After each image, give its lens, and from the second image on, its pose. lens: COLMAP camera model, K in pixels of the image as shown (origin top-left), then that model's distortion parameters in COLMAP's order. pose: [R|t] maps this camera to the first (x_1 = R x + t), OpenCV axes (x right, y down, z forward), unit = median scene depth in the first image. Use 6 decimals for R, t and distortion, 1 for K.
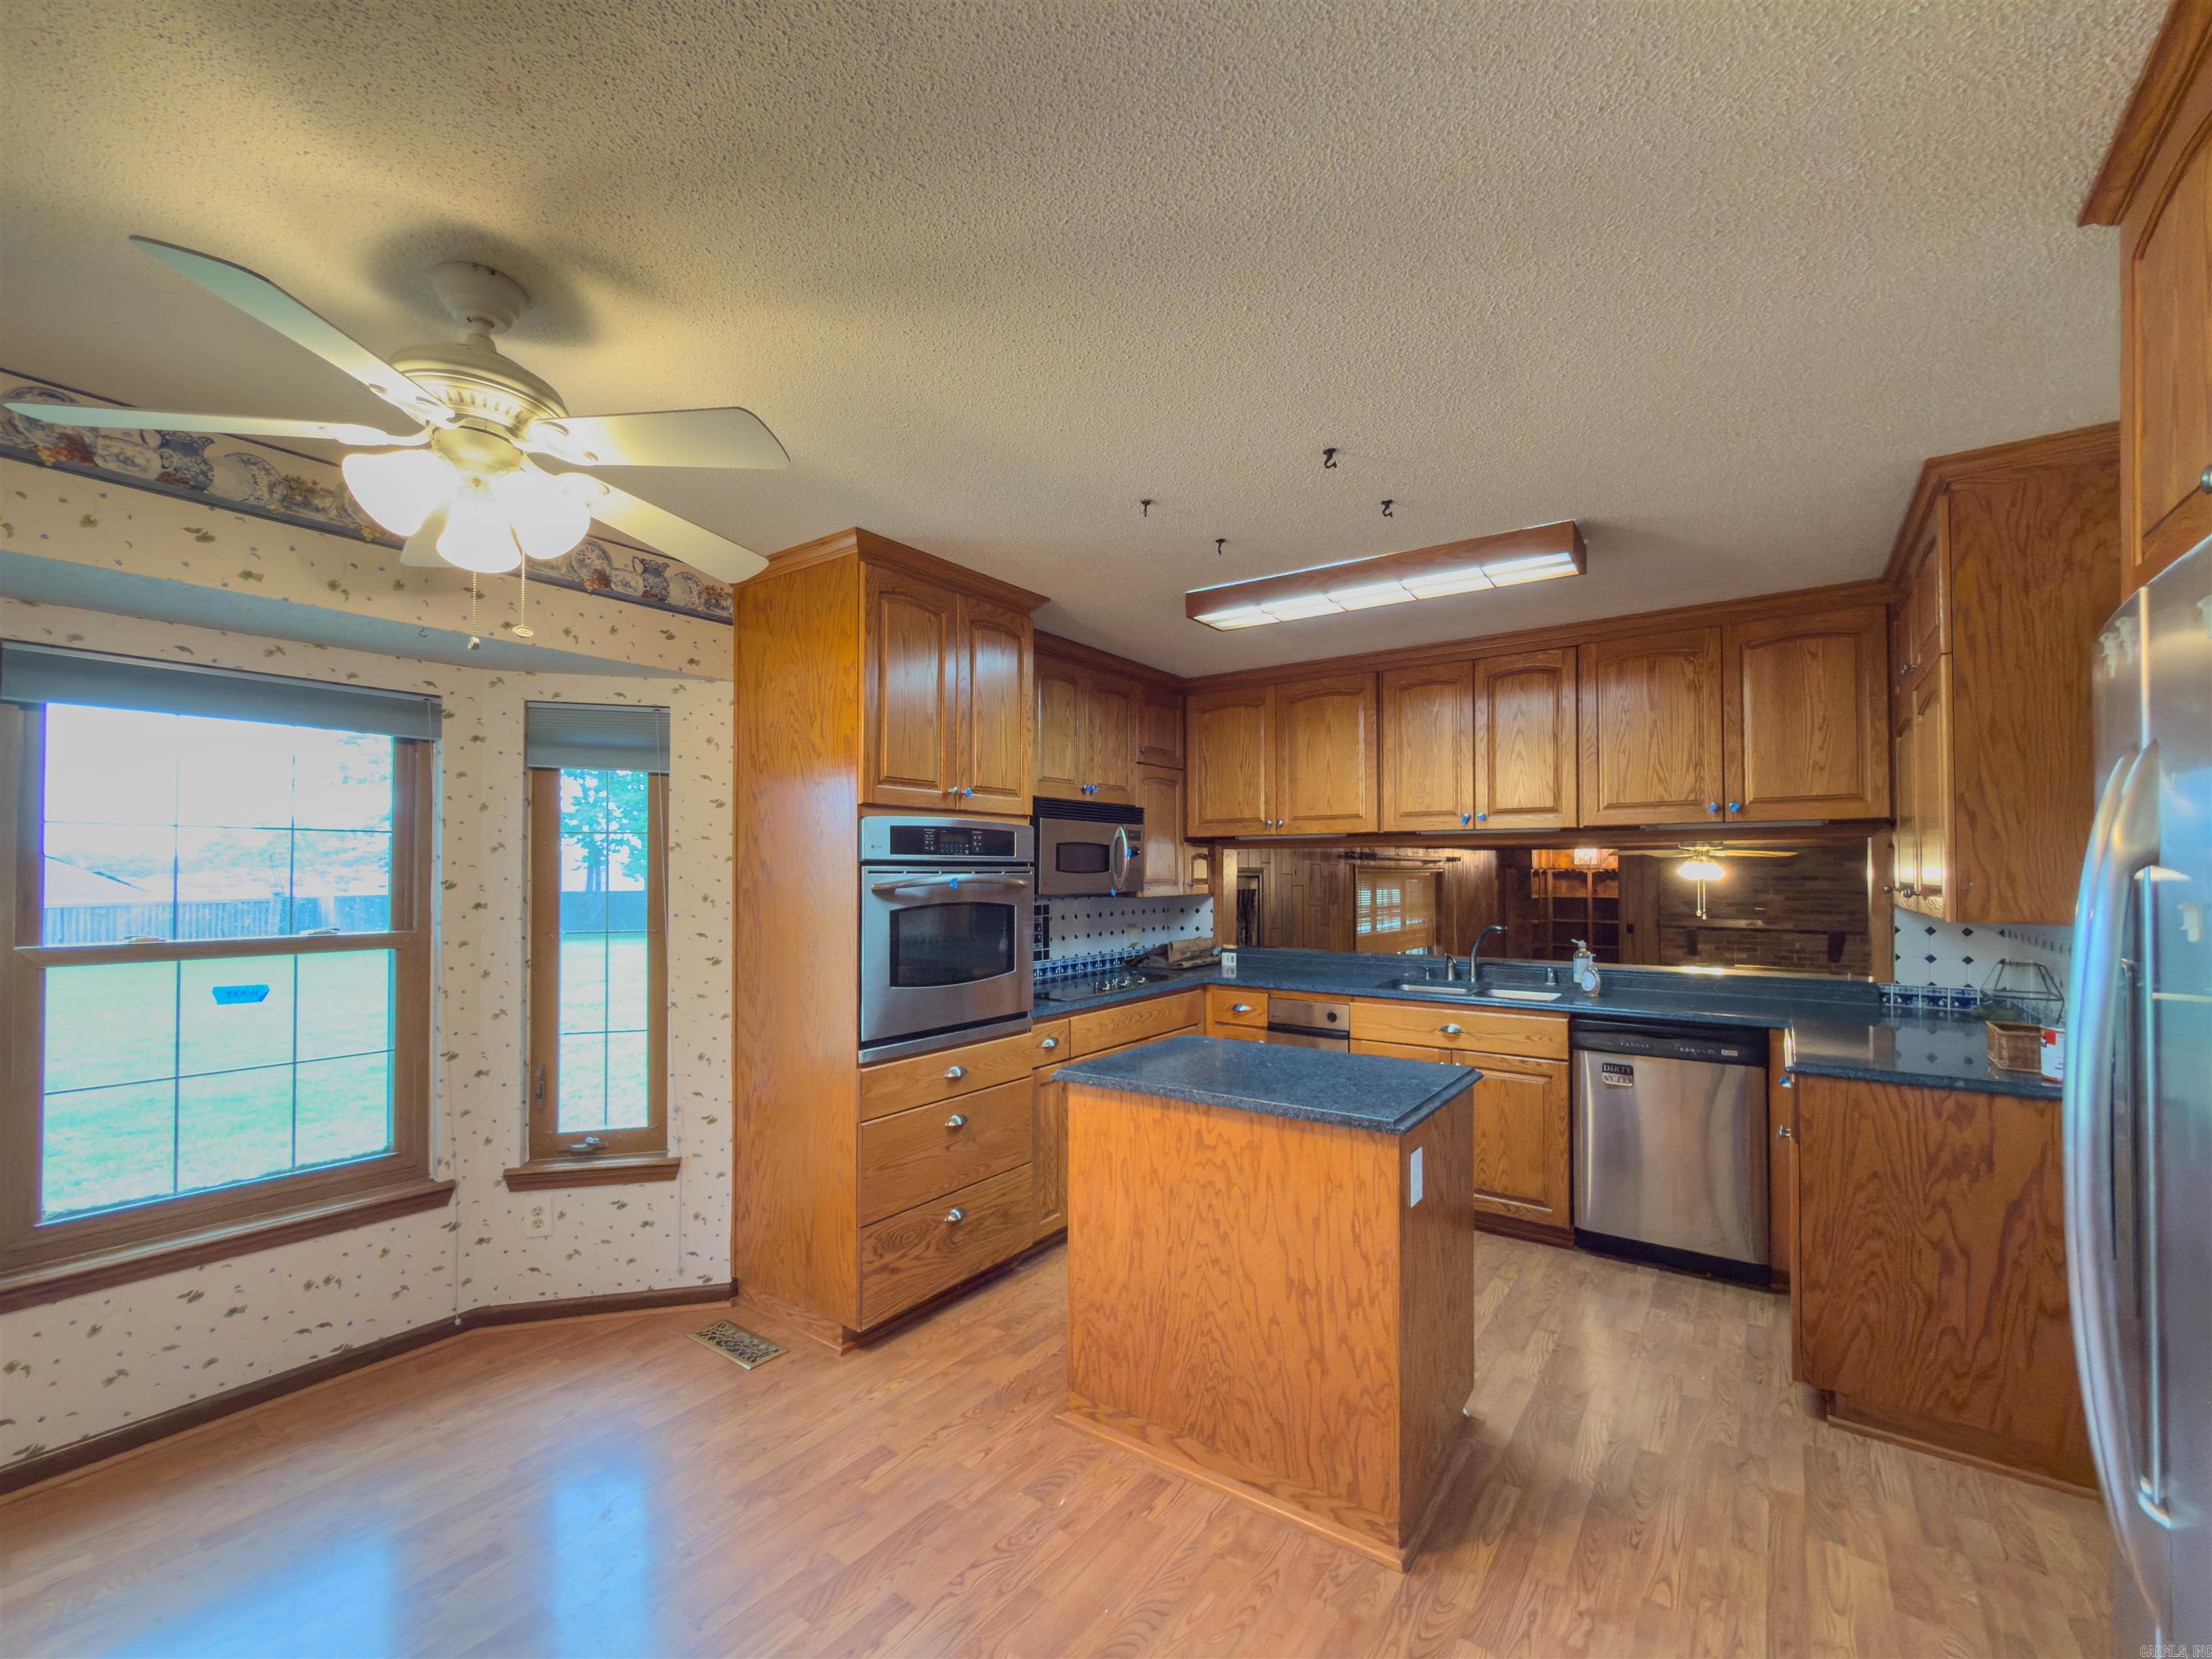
lens RADIAL K [[904.3, 0, 1170.6], [0, 904.3, 860.9], [0, 0, 1]] dist [0.000716, -0.000249]
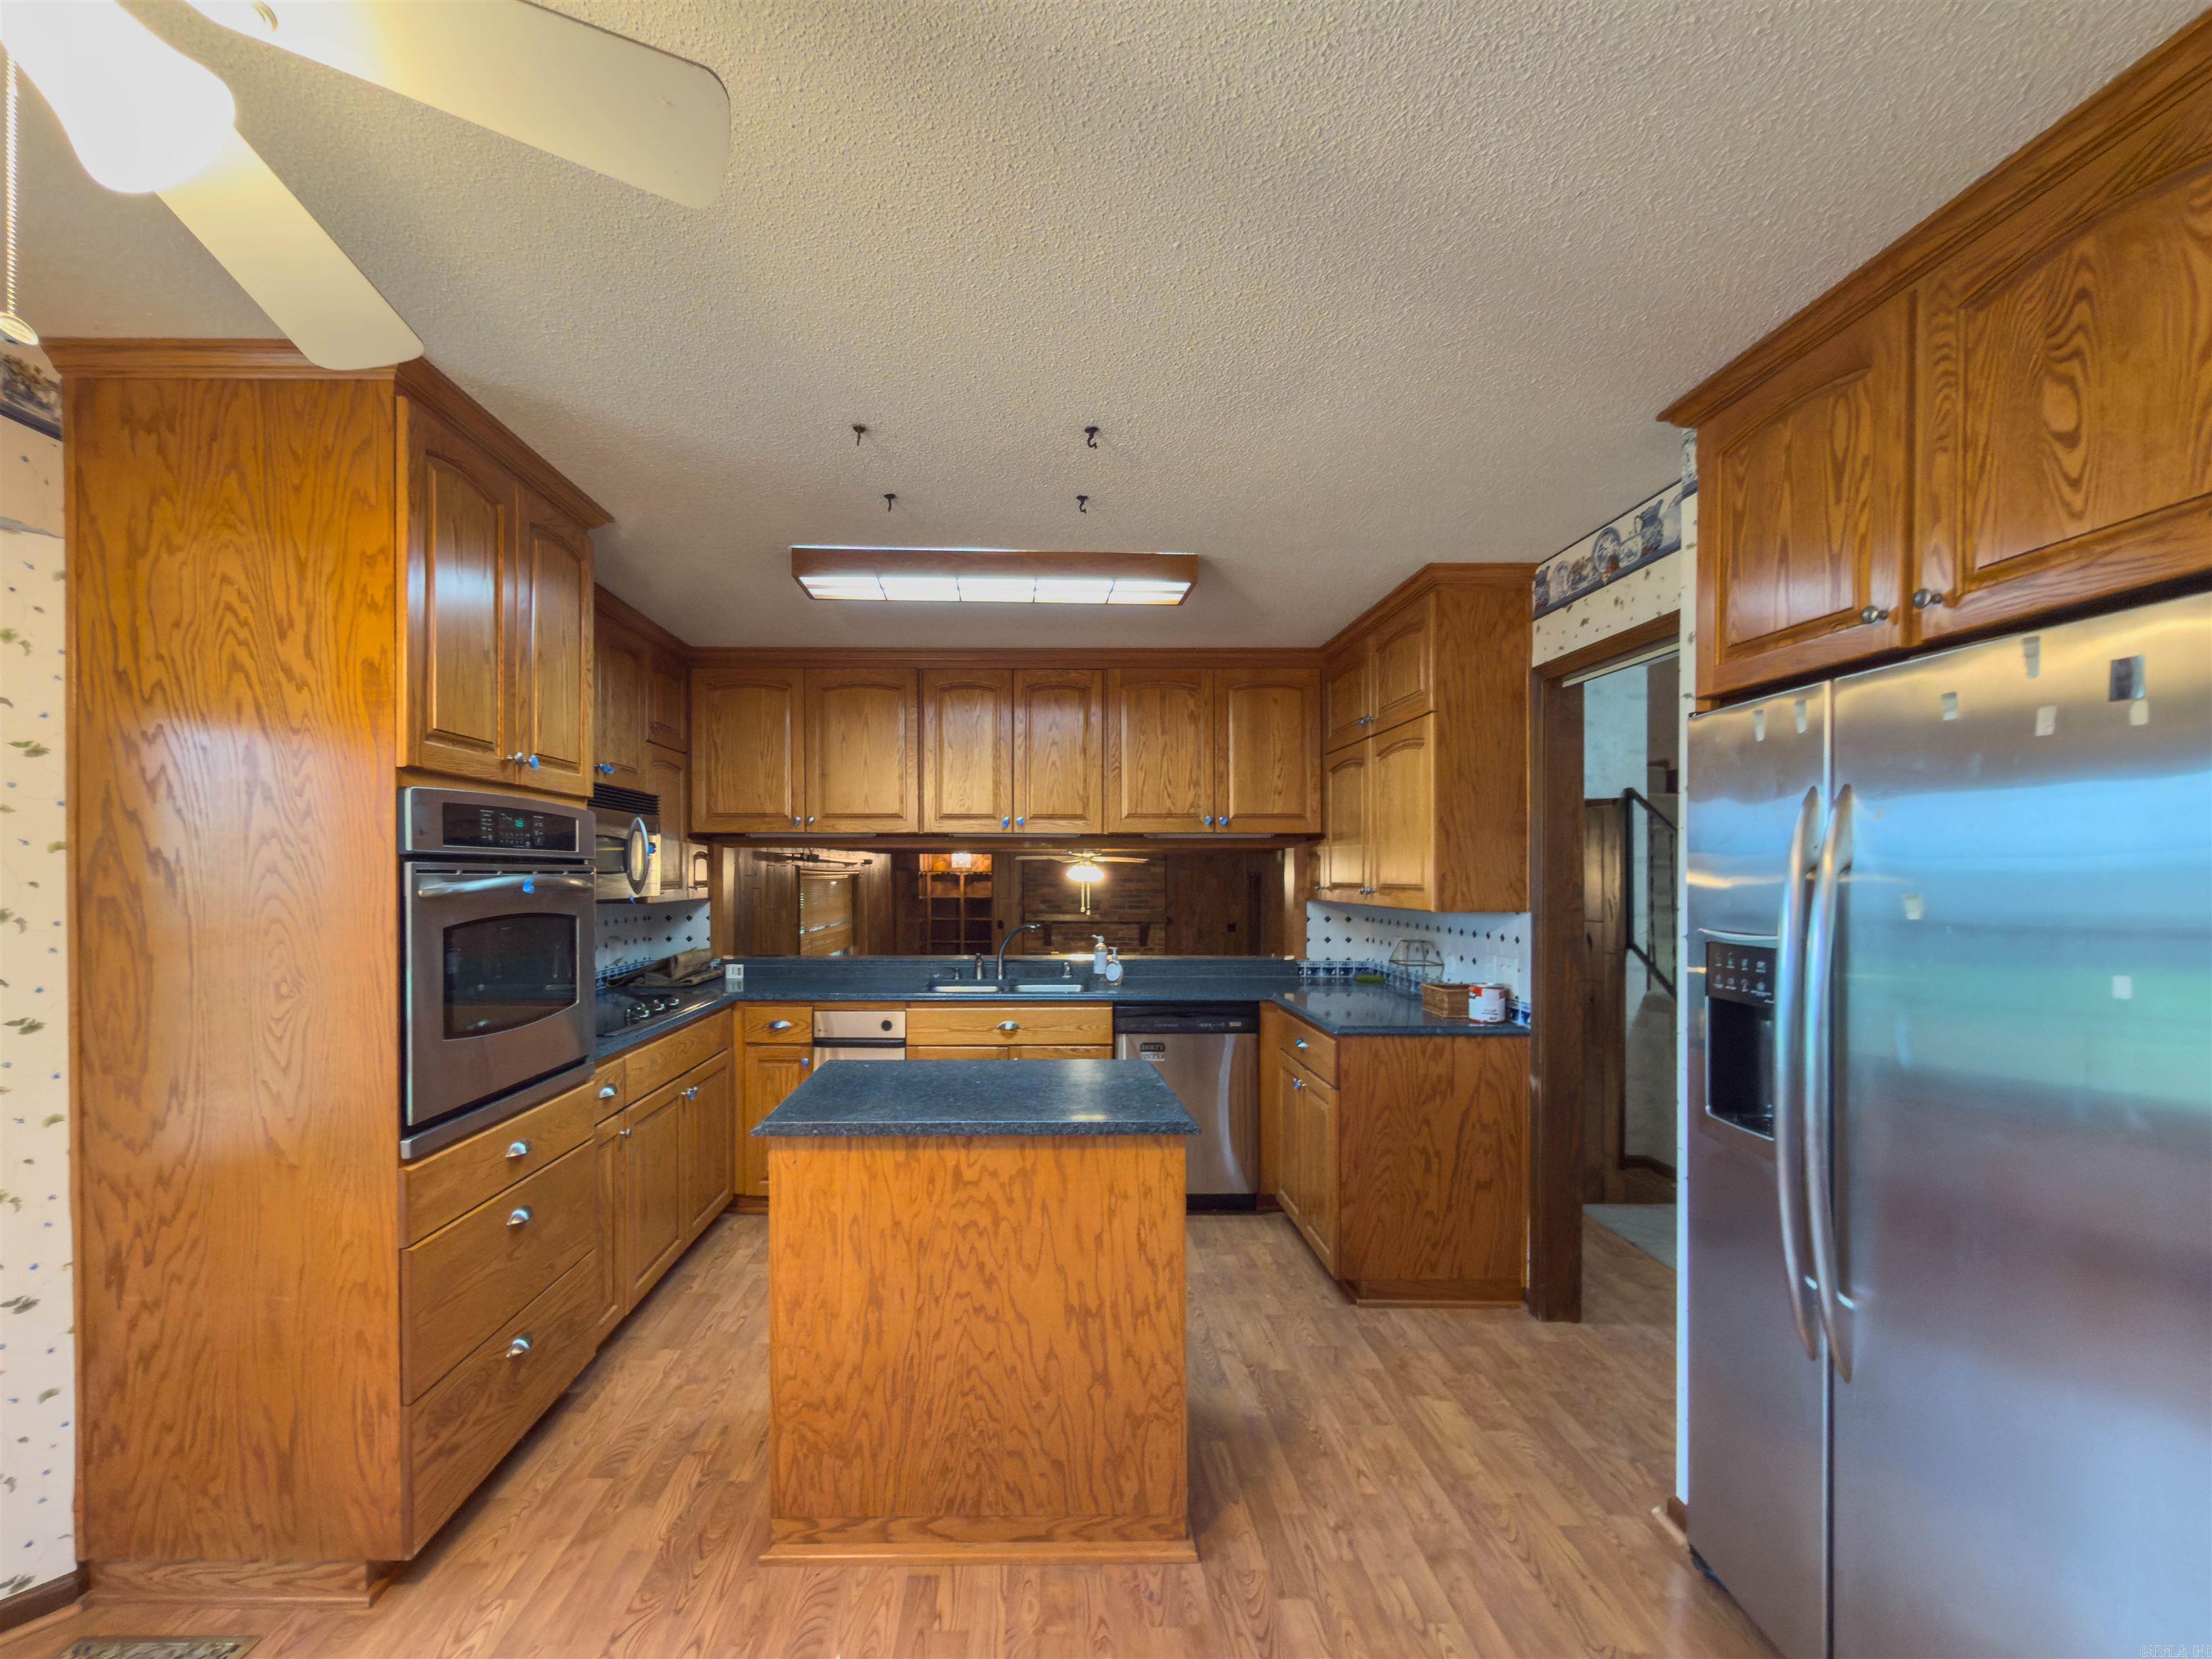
lens RADIAL K [[887.3, 0, 1093.4], [0, 887.3, 879.4], [0, 0, 1]] dist [-0.000583, -0.000486]
pose [[0.829287, -0.000635, 0.558823, -0.262461], [-0.009334, 0.999844, 0.014988, 0.003851], [-0.558745, -0.017645, 0.829152, 0.166937]]
